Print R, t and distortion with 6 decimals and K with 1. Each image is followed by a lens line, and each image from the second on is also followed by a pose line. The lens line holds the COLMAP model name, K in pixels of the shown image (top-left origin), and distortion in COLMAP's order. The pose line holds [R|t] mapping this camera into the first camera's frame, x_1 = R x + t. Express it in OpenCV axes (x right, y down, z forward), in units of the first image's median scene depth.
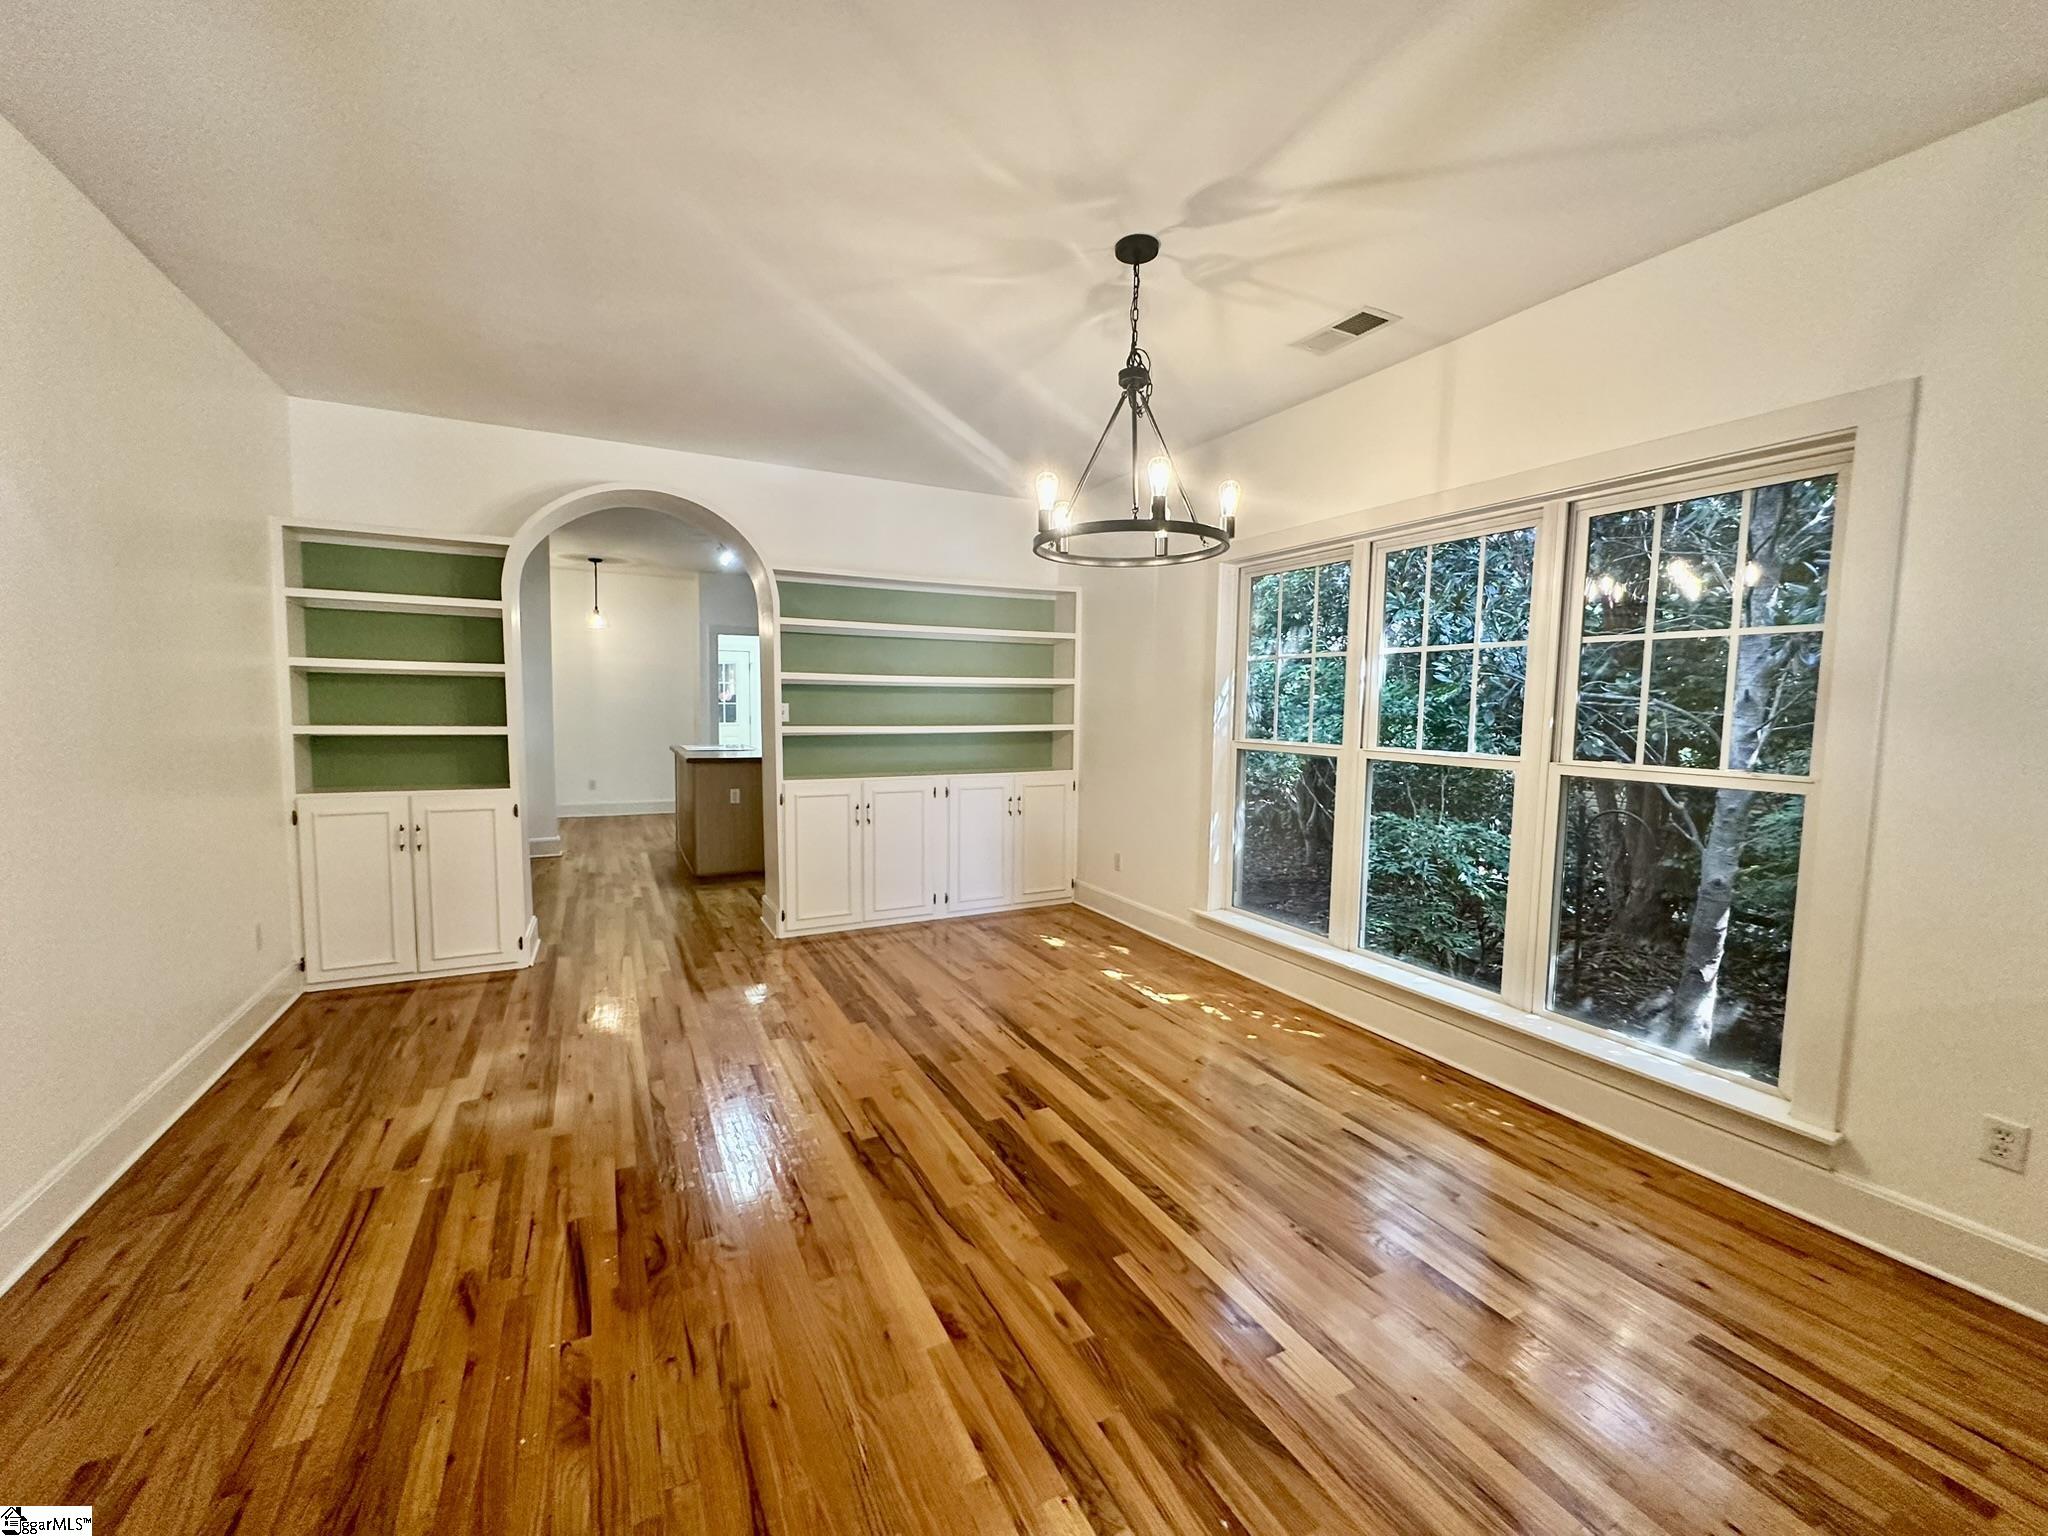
lens RADIAL K [[821.4, 0, 1013.3], [0, 821.4, 775.9], [0, 0, 1]] dist [-0.004063, 0.001556]
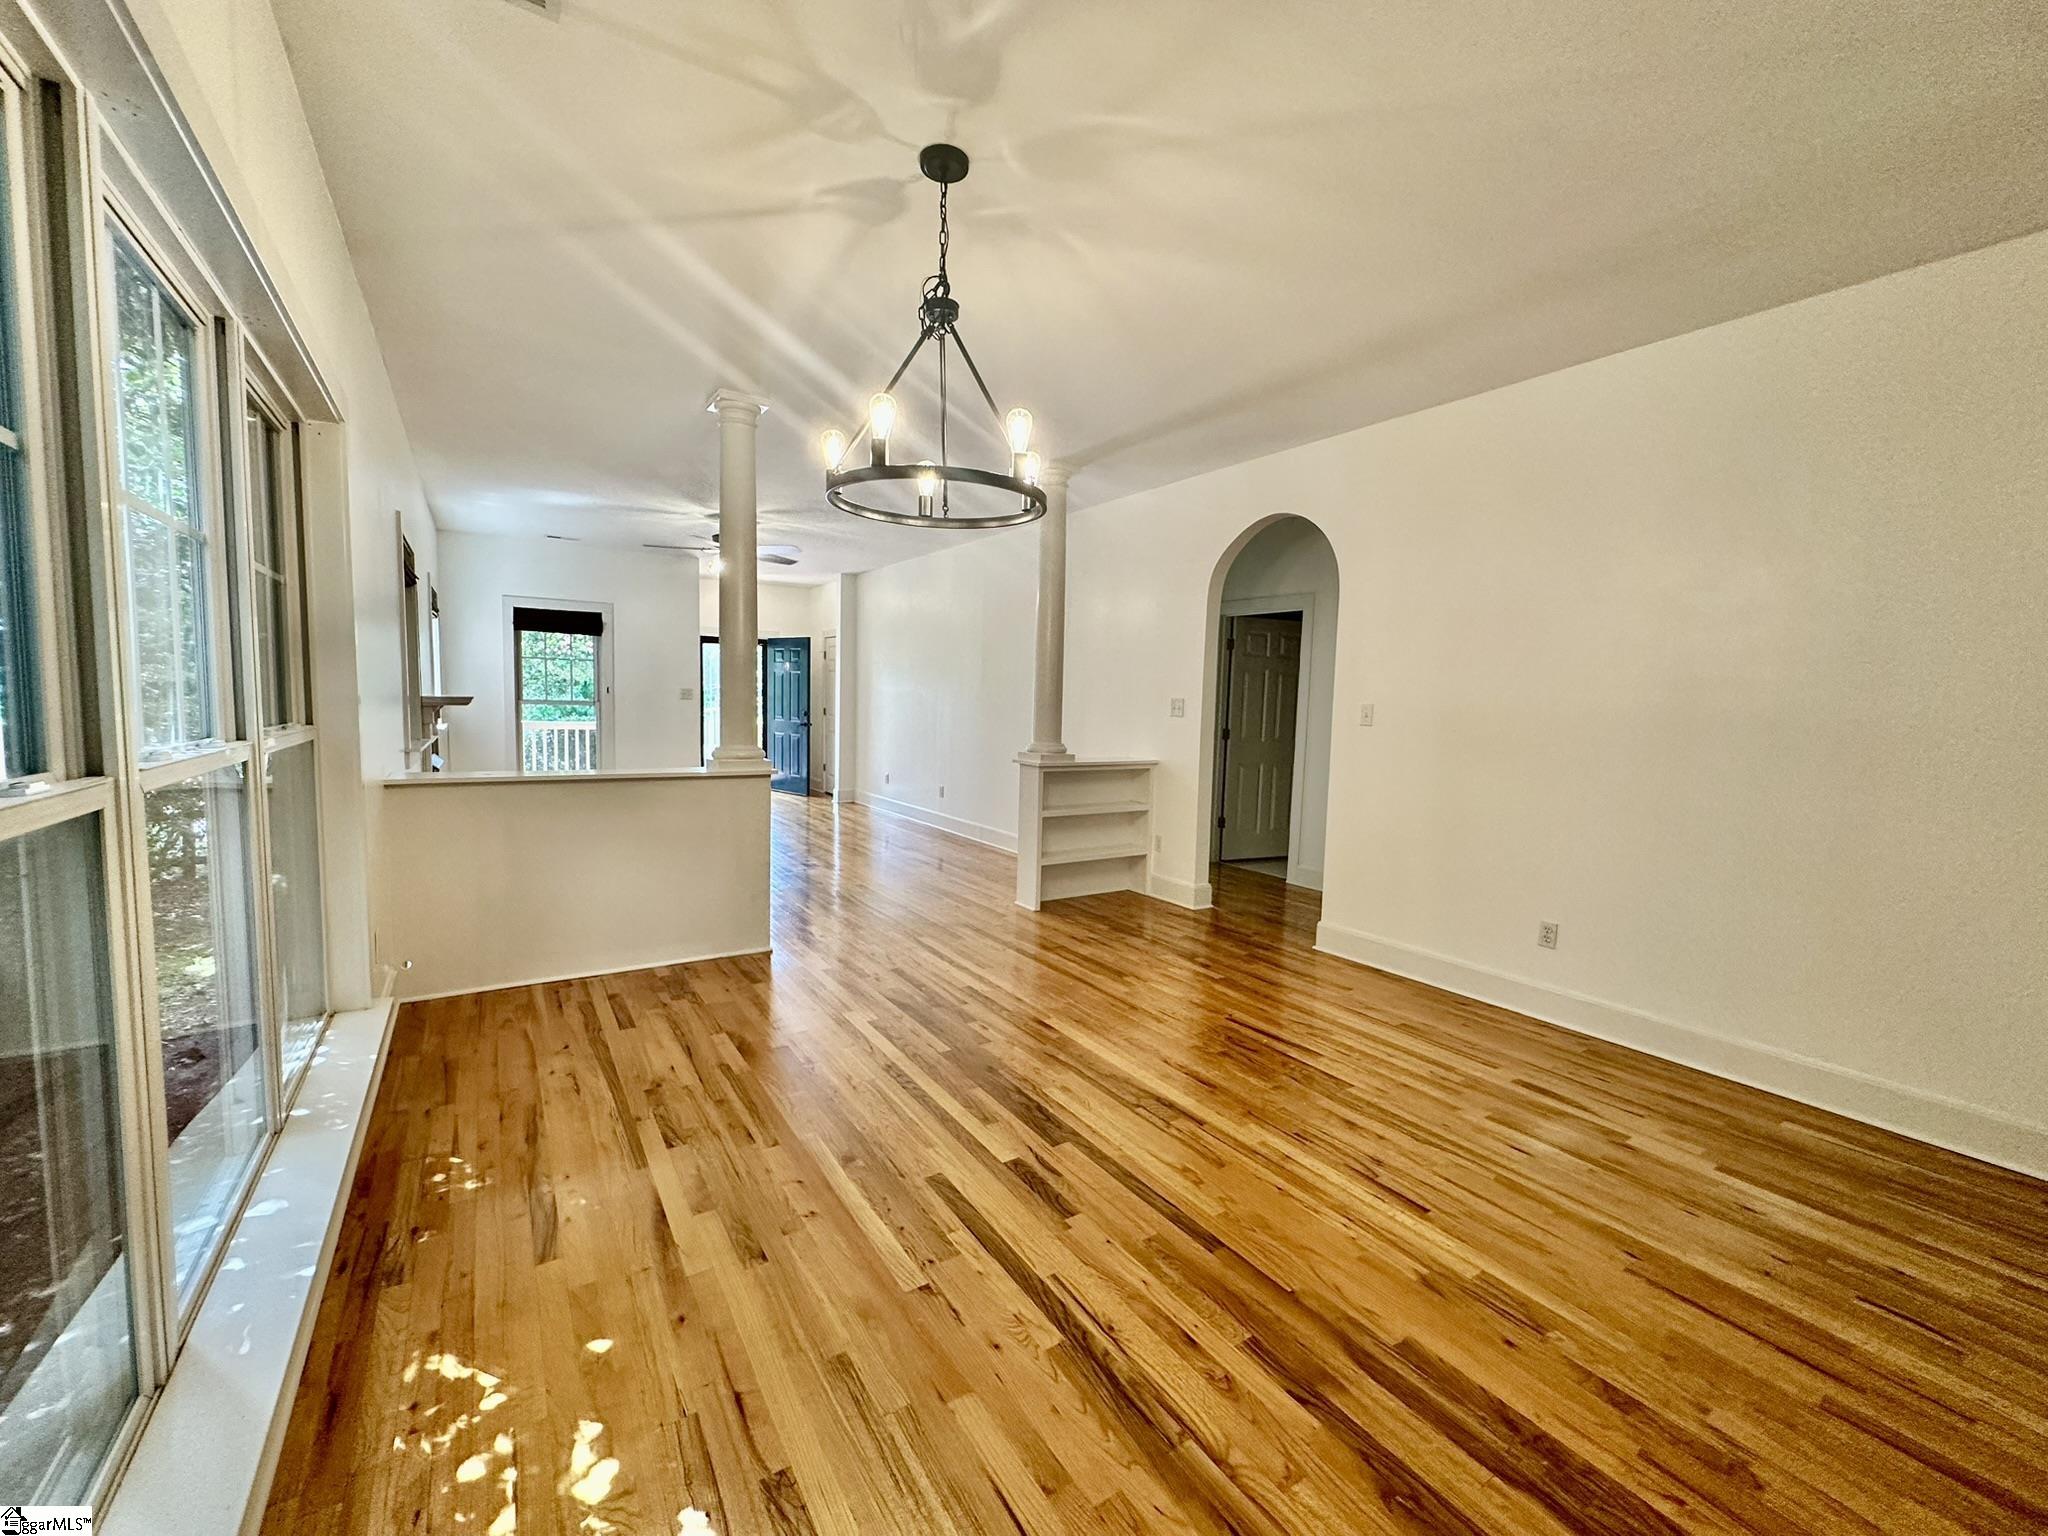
lens RADIAL K [[821.4, 0, 1007.2], [0, 821.4, 762.5], [0, 0, 1]] dist [-0.004063, 0.001556]
pose [[-0.994851, -0.030860, -0.096533, 0.141195], [-0.046561, 0.985211, 0.164897, -0.147747], [0.090017, 0.168543, -0.981575, 1.875867]]
